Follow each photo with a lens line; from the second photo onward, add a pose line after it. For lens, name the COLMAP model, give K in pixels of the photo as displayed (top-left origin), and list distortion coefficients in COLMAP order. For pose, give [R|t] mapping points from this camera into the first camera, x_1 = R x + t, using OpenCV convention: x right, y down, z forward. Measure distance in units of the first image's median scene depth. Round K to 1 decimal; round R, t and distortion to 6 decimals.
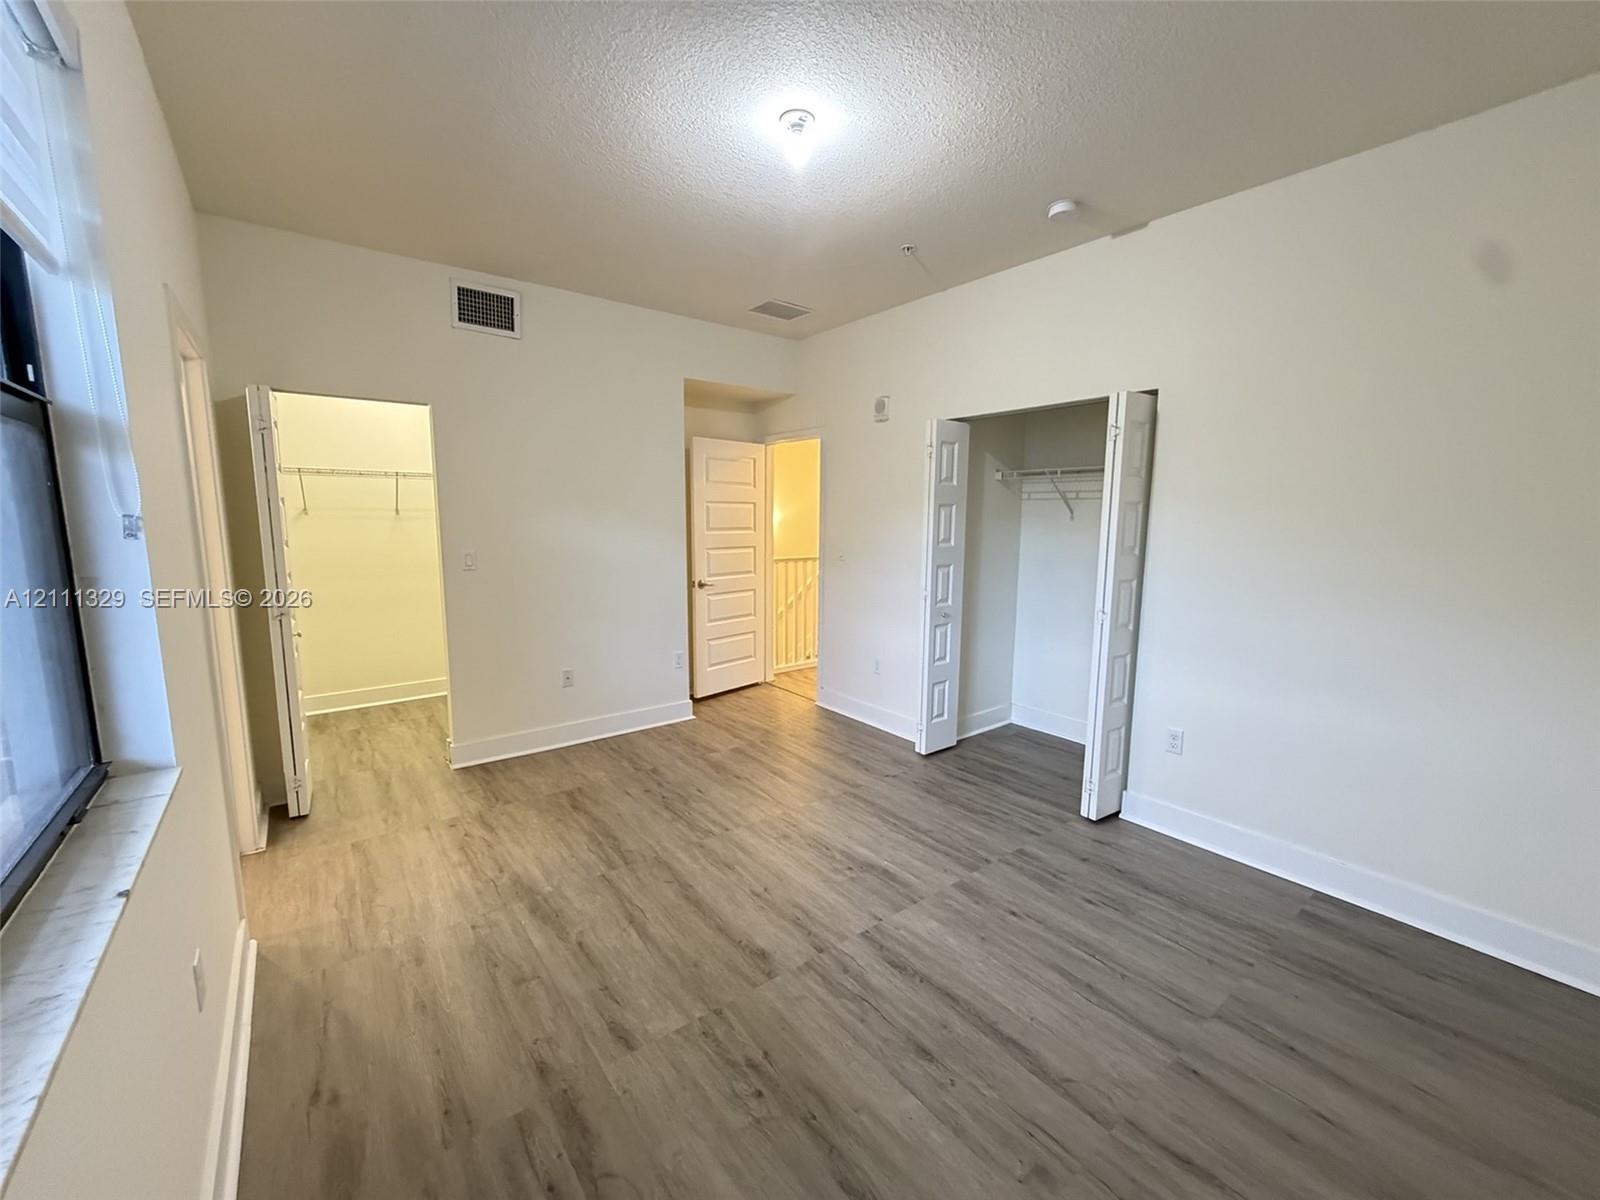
lens RADIAL K [[638.7, 0, 794.3], [0, 638.7, 603.4], [0, 0, 1]] dist [-0.002318, -0.000338]
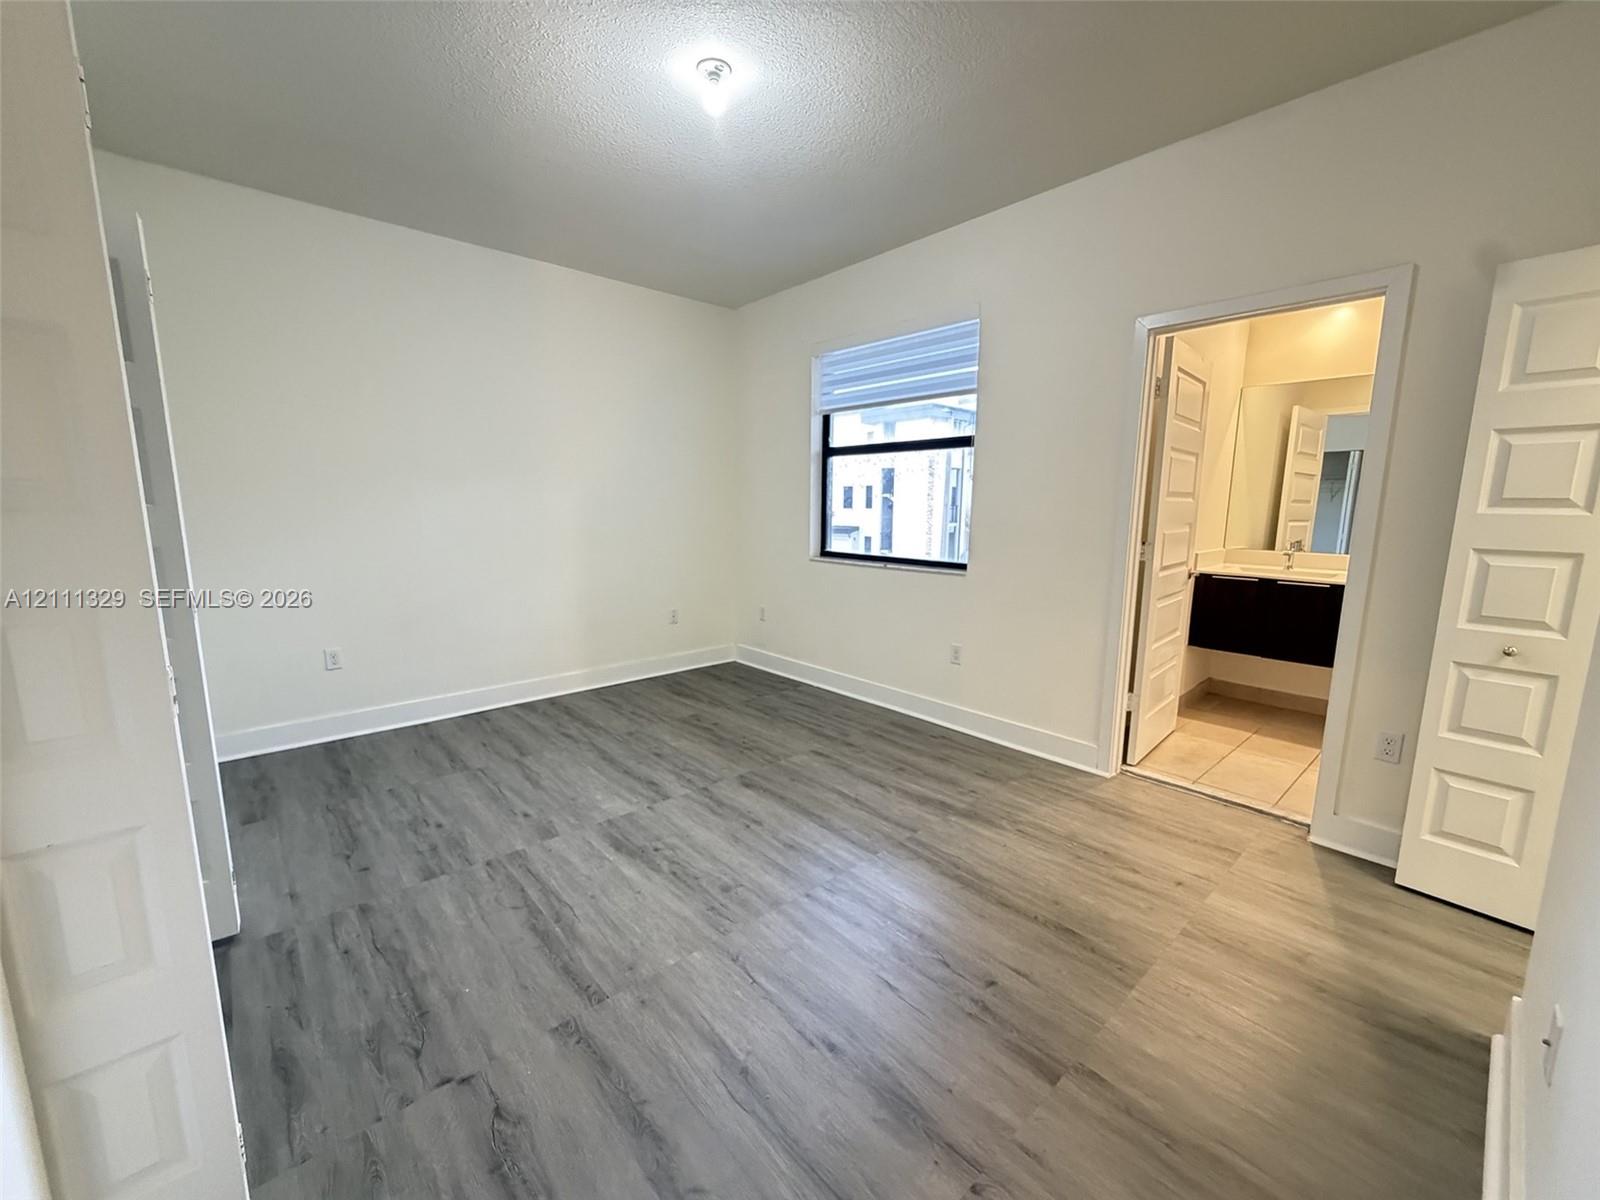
lens RADIAL K [[638.7, 0, 794.3], [0, 638.7, 603.4], [0, 0, 1]] dist [-0.002318, -0.000338]
pose [[-0.997700, -0.003196, -0.067713, -0.042607], [-0.022753, 0.956729, 0.290088, -0.174944], [0.063856, 0.290961, -0.954601, 1.667212]]
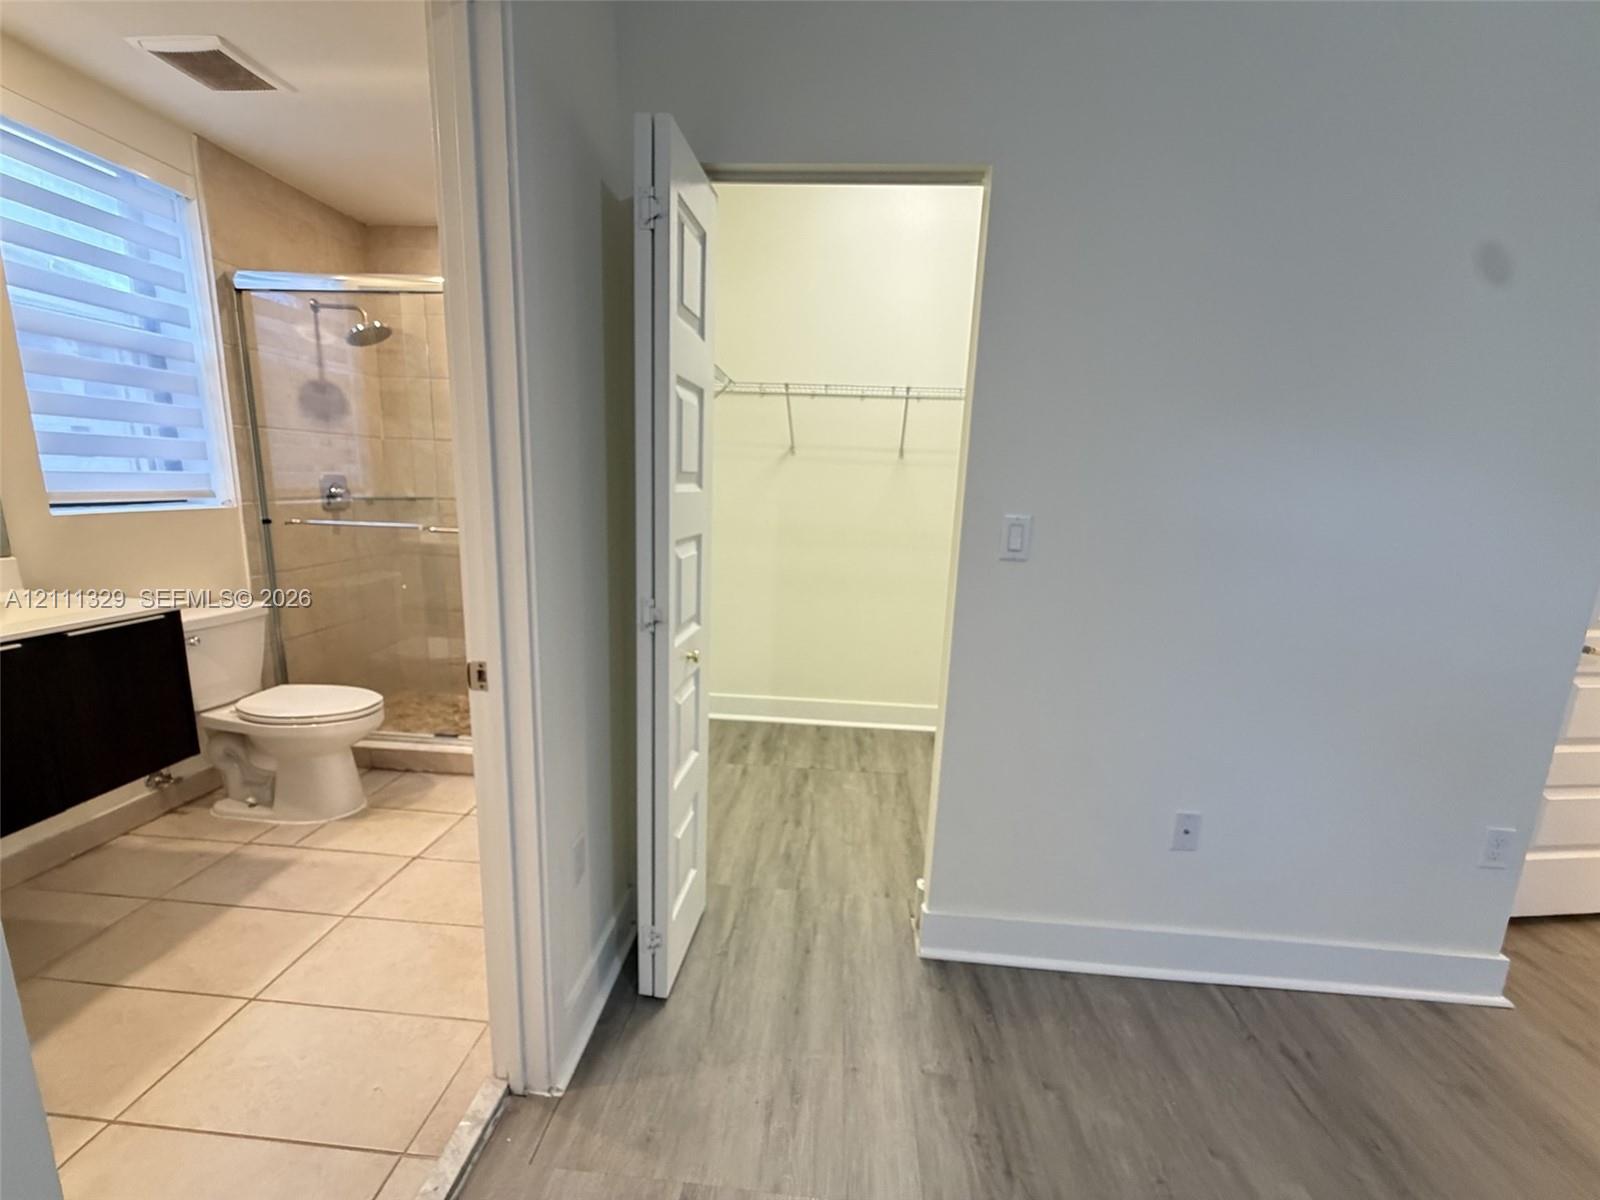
lens RADIAL K [[638.7, 0, 794.3], [0, 638.7, 603.4], [0, 0, 1]] dist [-0.002318, -0.000338]
pose [[0.744056, 0.147296, -0.651678, -0.418482], [-0.121387, 0.988965, 0.084938, -0.053320], [0.656997, 0.015907, 0.753725, 0.718578]]
